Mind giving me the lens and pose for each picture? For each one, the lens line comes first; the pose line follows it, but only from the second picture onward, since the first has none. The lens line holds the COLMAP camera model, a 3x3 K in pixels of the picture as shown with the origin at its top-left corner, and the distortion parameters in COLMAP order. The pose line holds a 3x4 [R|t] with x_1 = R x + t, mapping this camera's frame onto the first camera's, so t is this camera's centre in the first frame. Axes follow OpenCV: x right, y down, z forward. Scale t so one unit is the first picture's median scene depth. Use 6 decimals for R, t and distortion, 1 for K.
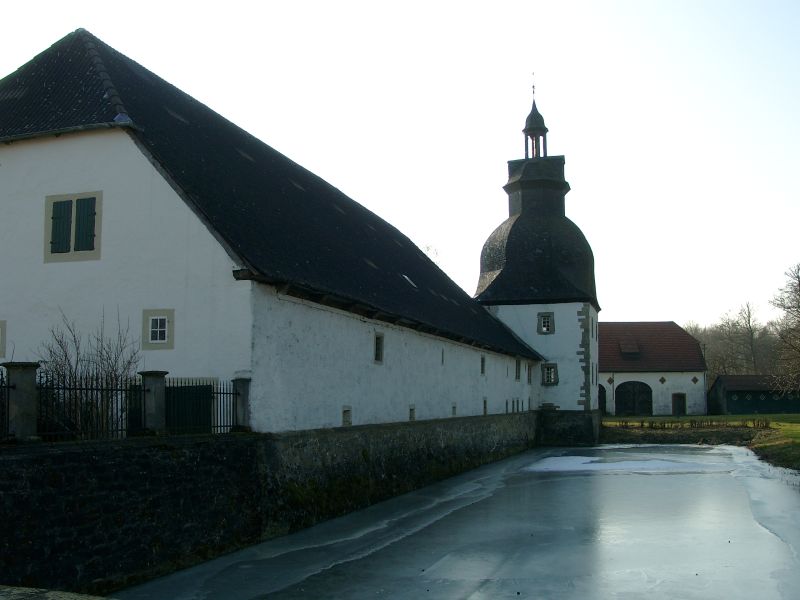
lens RADIAL K [[828.9, 0, 400.0], [0, 828.9, 300.0], [0, 0, 1]] dist [-0.086141, 0.000009]
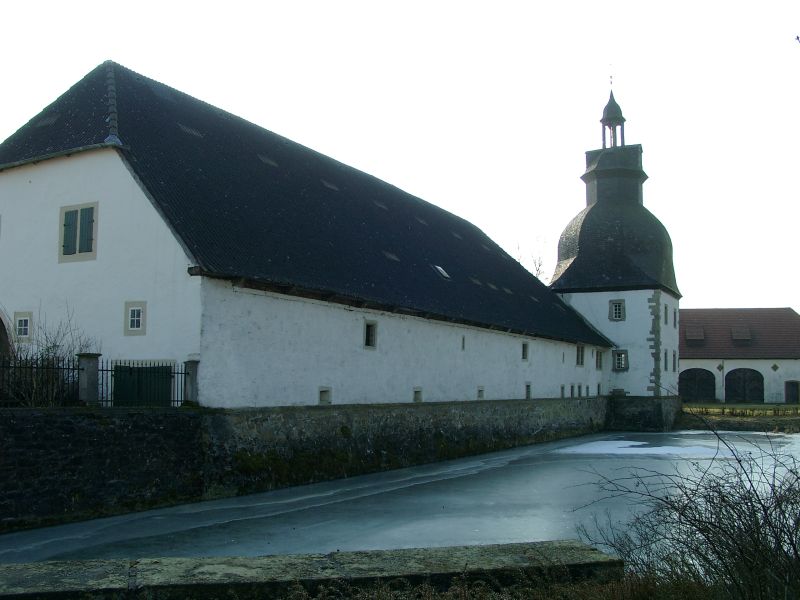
lens RADIAL K [[803.8, 0, 400.0], [0, 803.8, 300.0], [0, 0, 1]] dist [-0.099086, 0.029989]
pose [[0.980631, -0.007814, -0.195706, 0.260643], [0.010690, 0.999850, 0.013639, -0.001889], [0.195570, -0.015467, 0.980568, -0.035565]]
